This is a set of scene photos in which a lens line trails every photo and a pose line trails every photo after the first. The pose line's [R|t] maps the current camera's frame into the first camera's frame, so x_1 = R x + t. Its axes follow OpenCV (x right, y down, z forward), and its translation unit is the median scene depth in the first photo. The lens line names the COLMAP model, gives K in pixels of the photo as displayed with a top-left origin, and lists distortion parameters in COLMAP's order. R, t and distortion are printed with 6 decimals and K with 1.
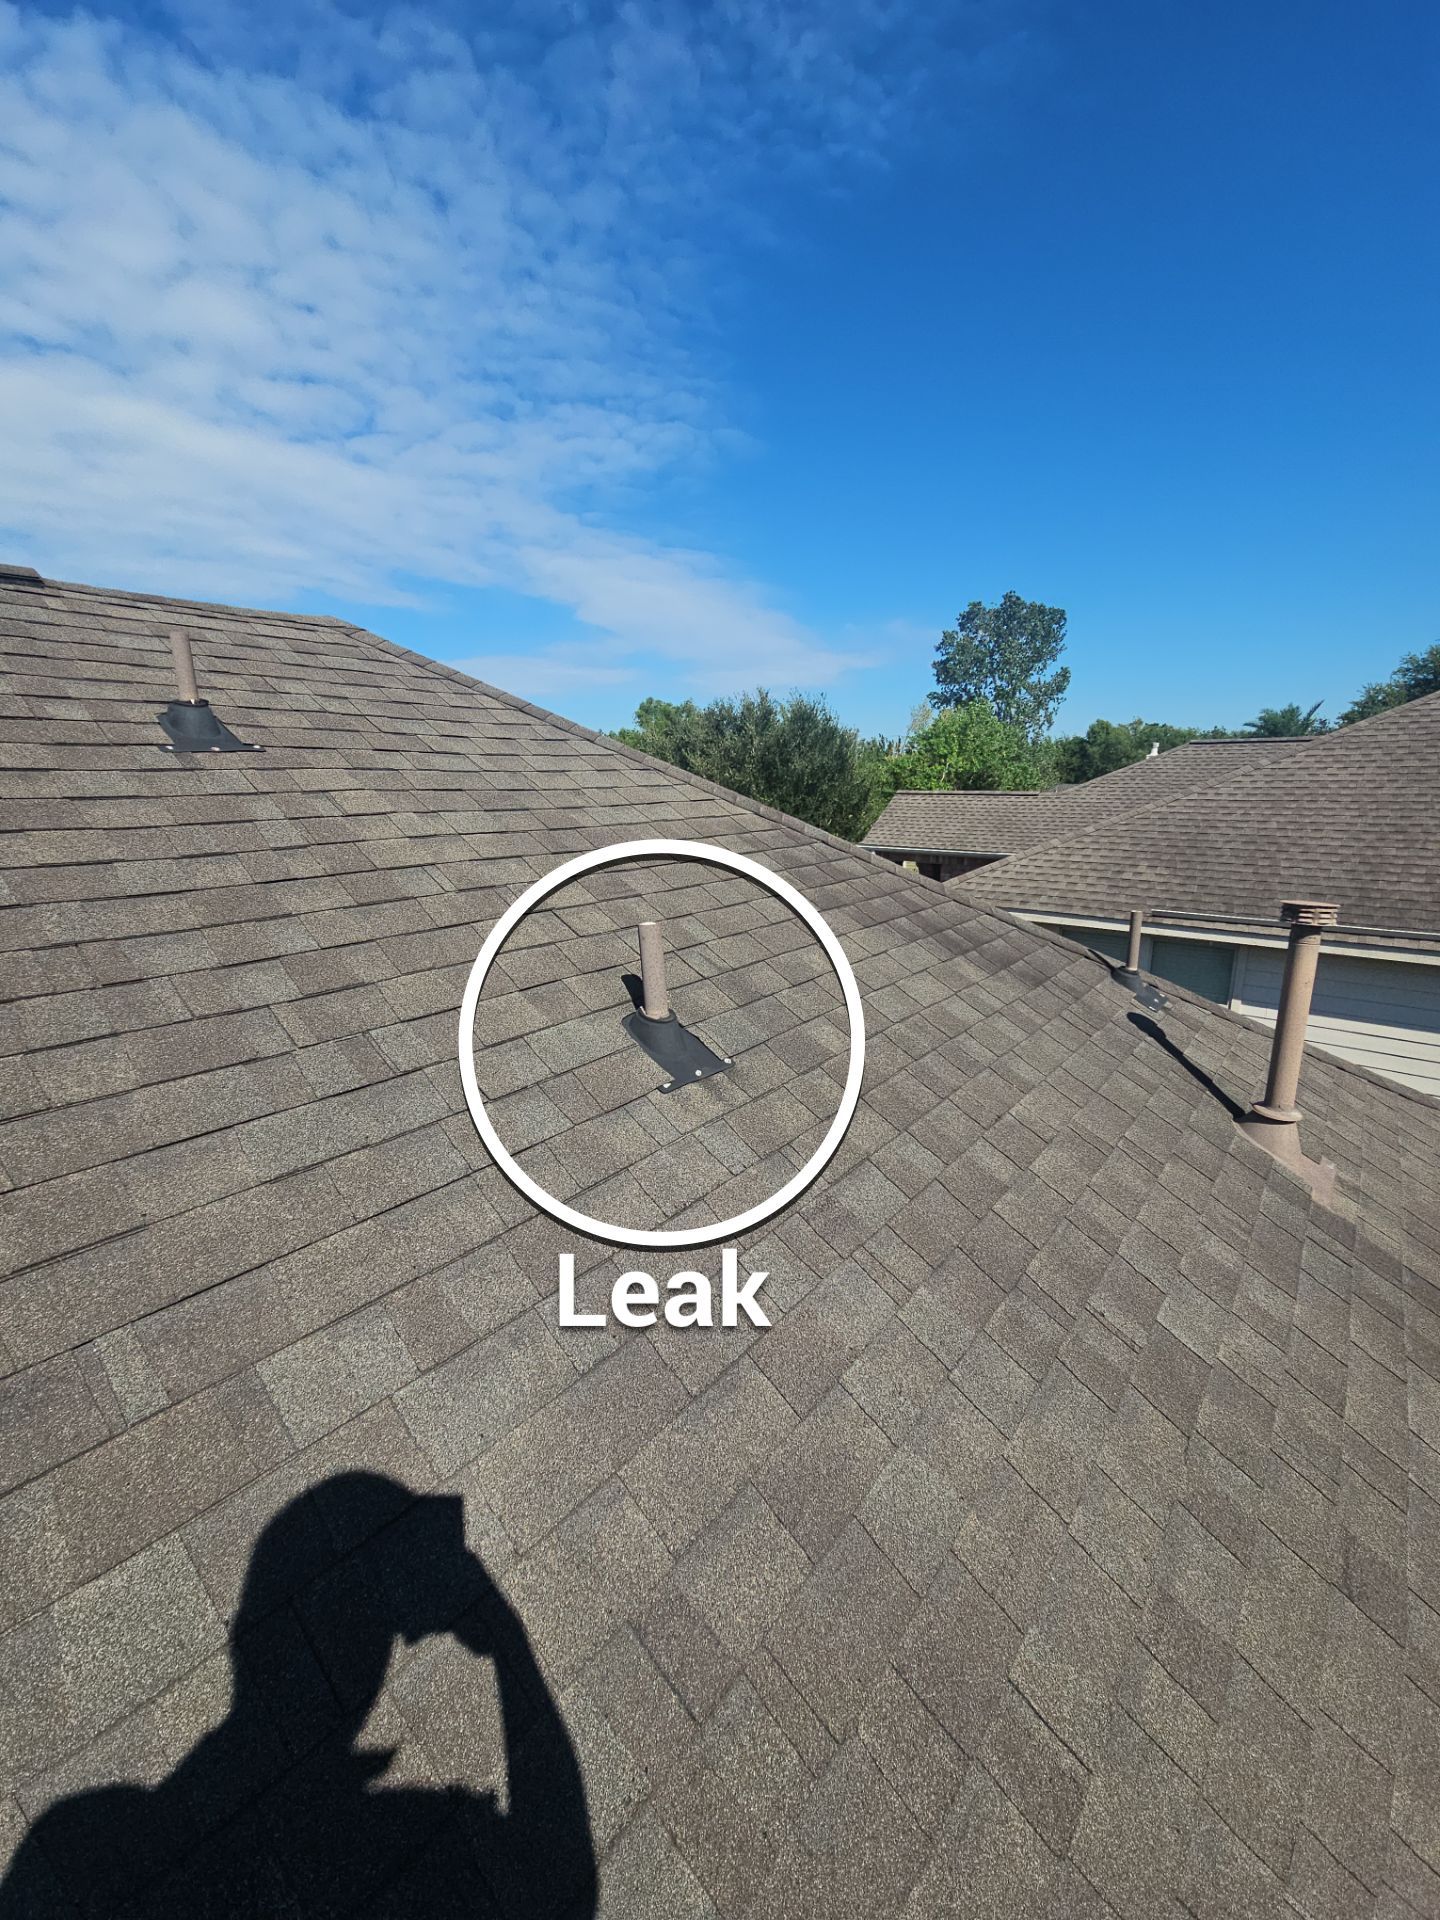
lens RADIAL K [[763.0, 0, 720.8], [0, 763.0, 944.0], [0, 0, 1]] dist [0.032305, -0.021915]
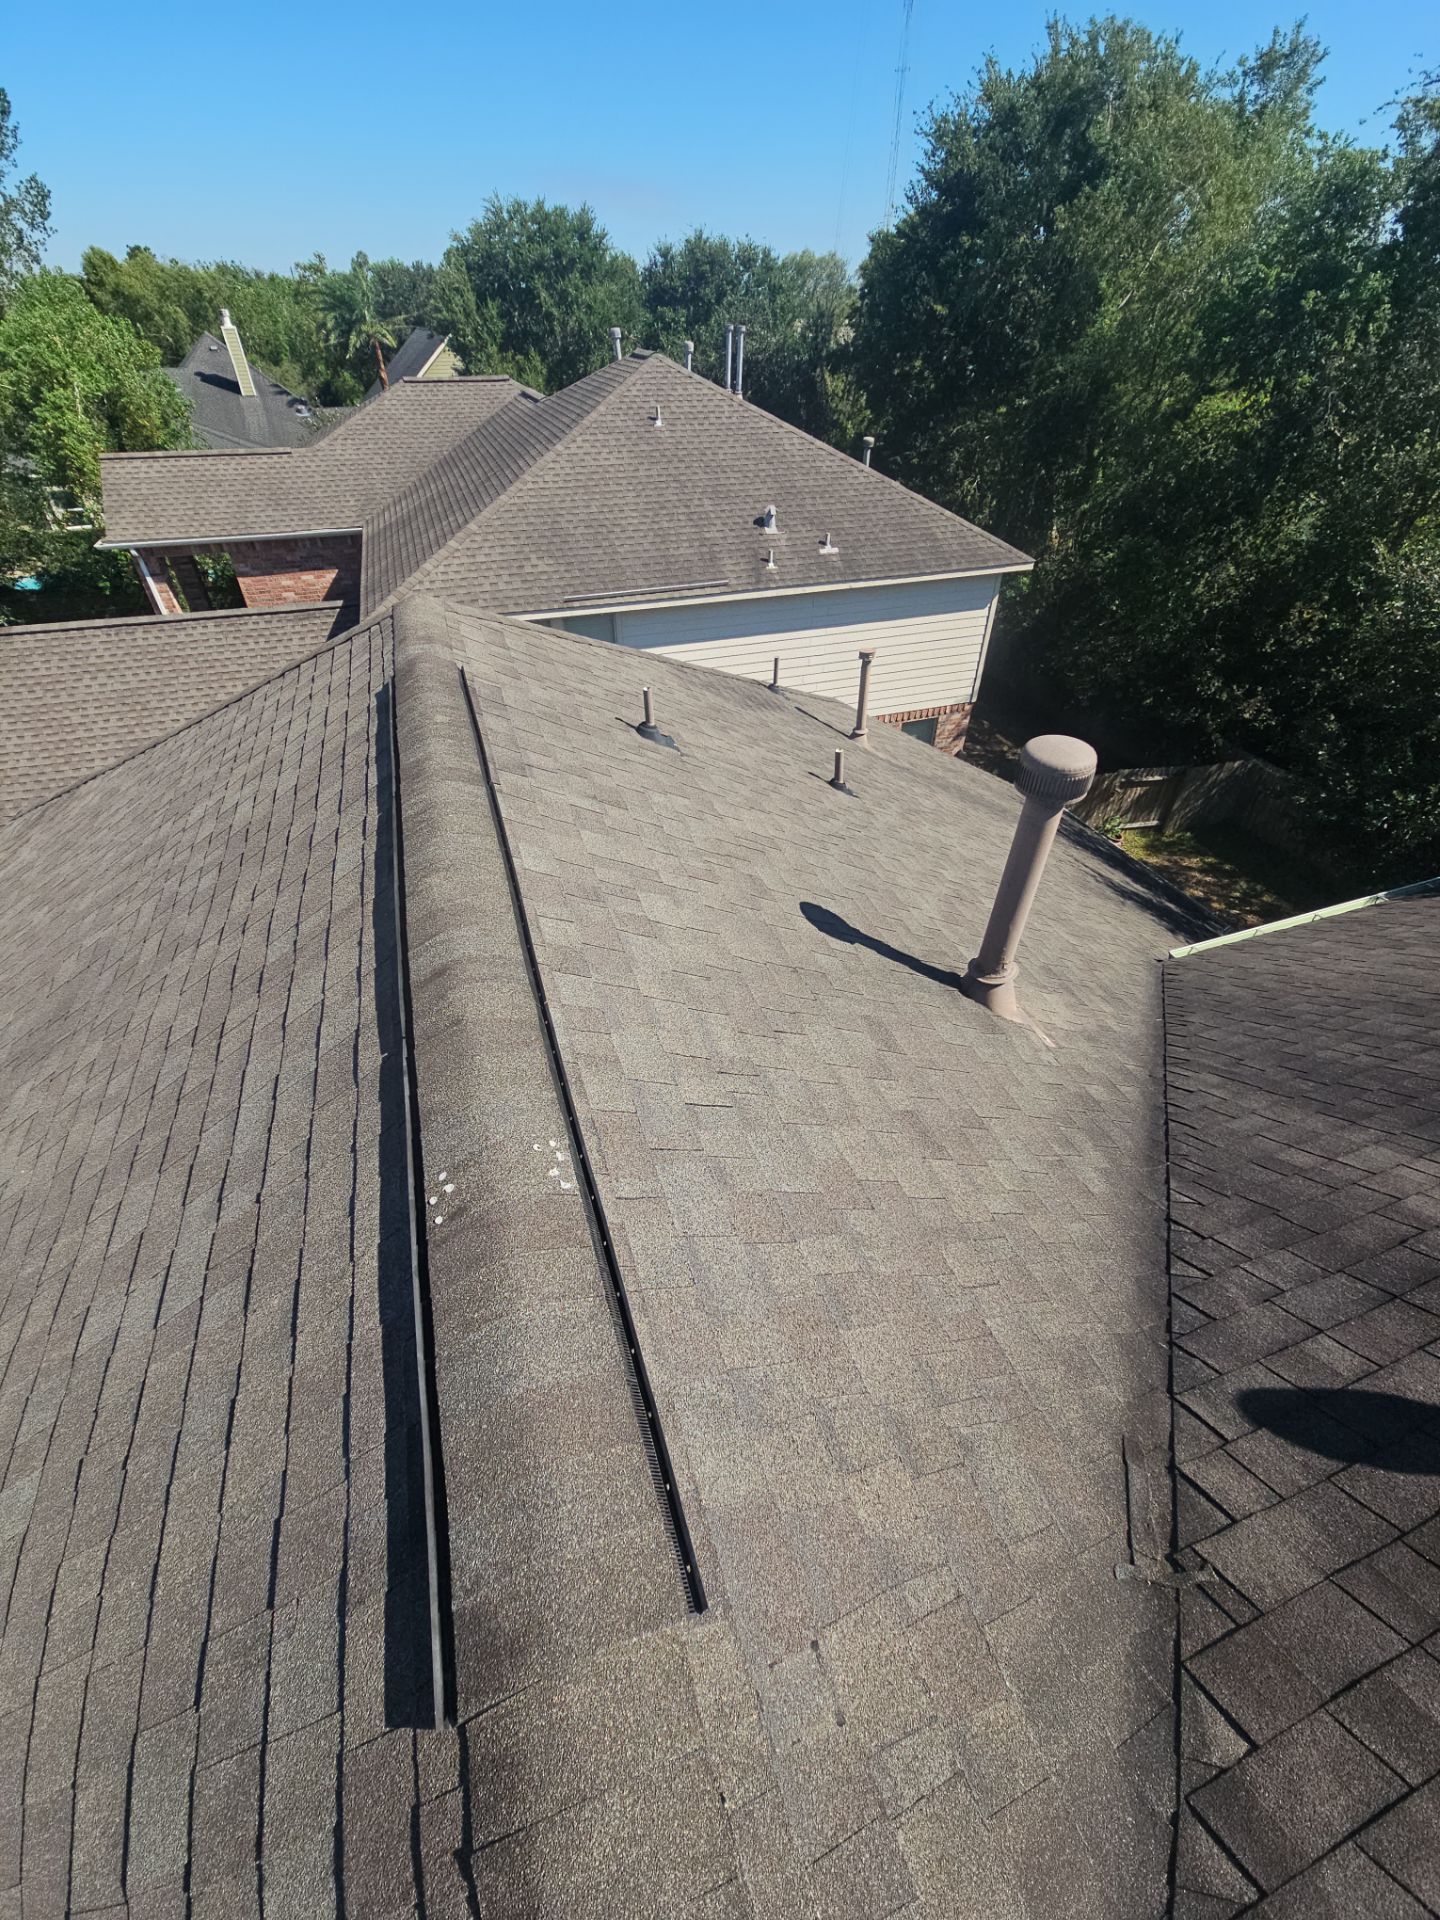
lens RADIAL K [[772.8, 0, 719.7], [0, 772.8, 945.3], [0, 0, 1]] dist [-0.000176, 0.000257]
pose [[0.523364, -0.535996, 0.662419, -0.455148], [0.181216, 0.829616, 0.528108, -0.177230], [-0.832617, -0.156352, 0.531322, -0.041809]]
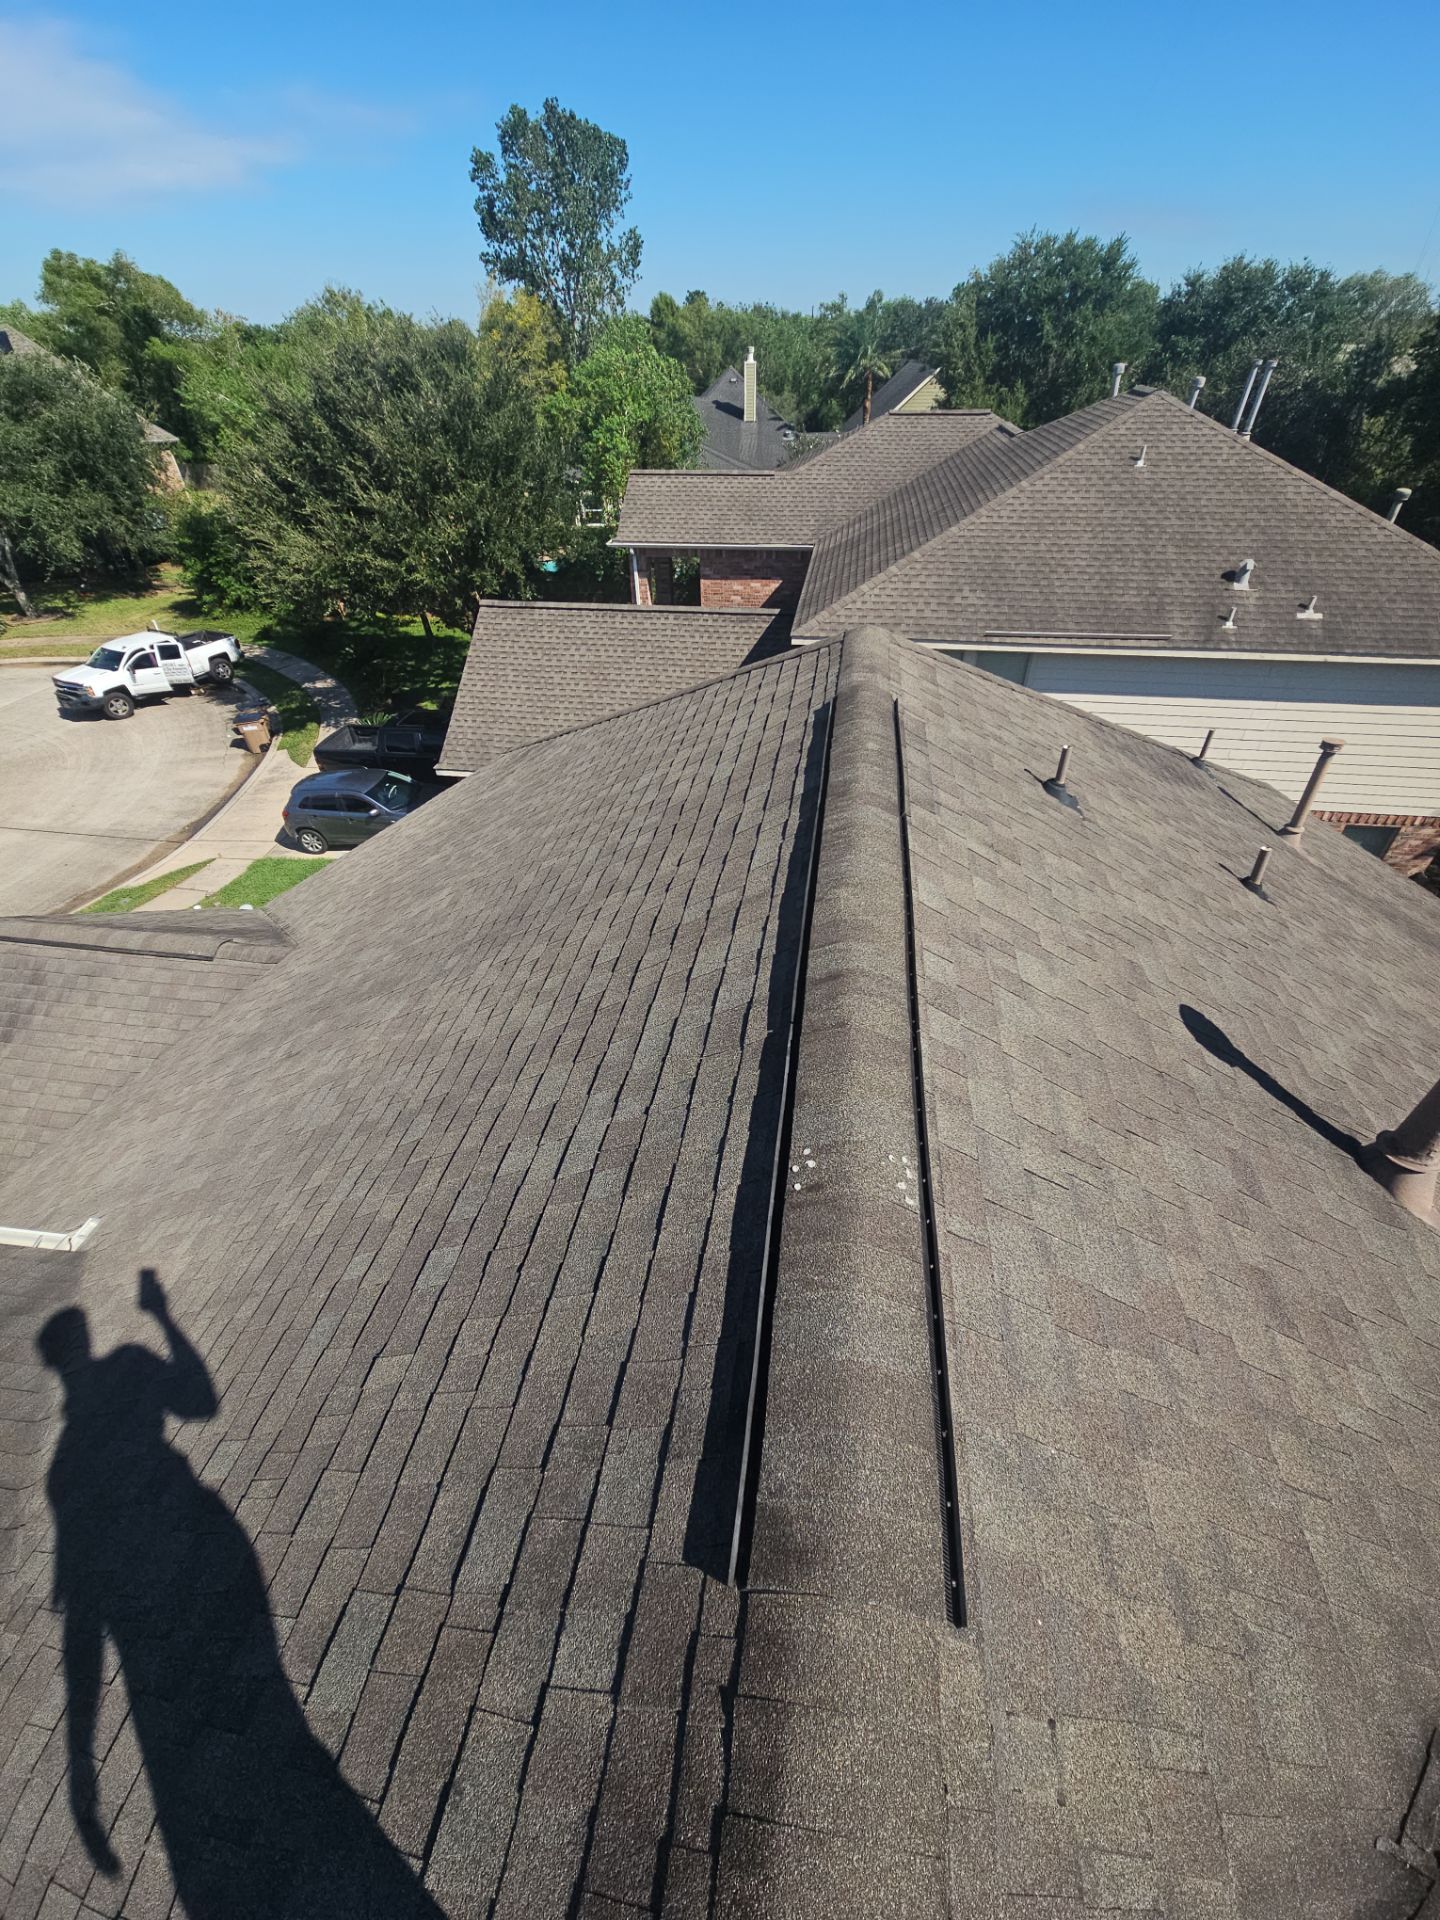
lens RADIAL K [[774.4, 0, 726.4], [0, 774.4, 947.8], [0, 0, 1]] dist [-0.000523, -0.000137]
pose [[0.857716, -0.321506, 0.401194, -0.478207], [0.120916, 0.884605, 0.450392, -0.191130], [-0.499702, -0.337798, 0.797616, -0.038258]]
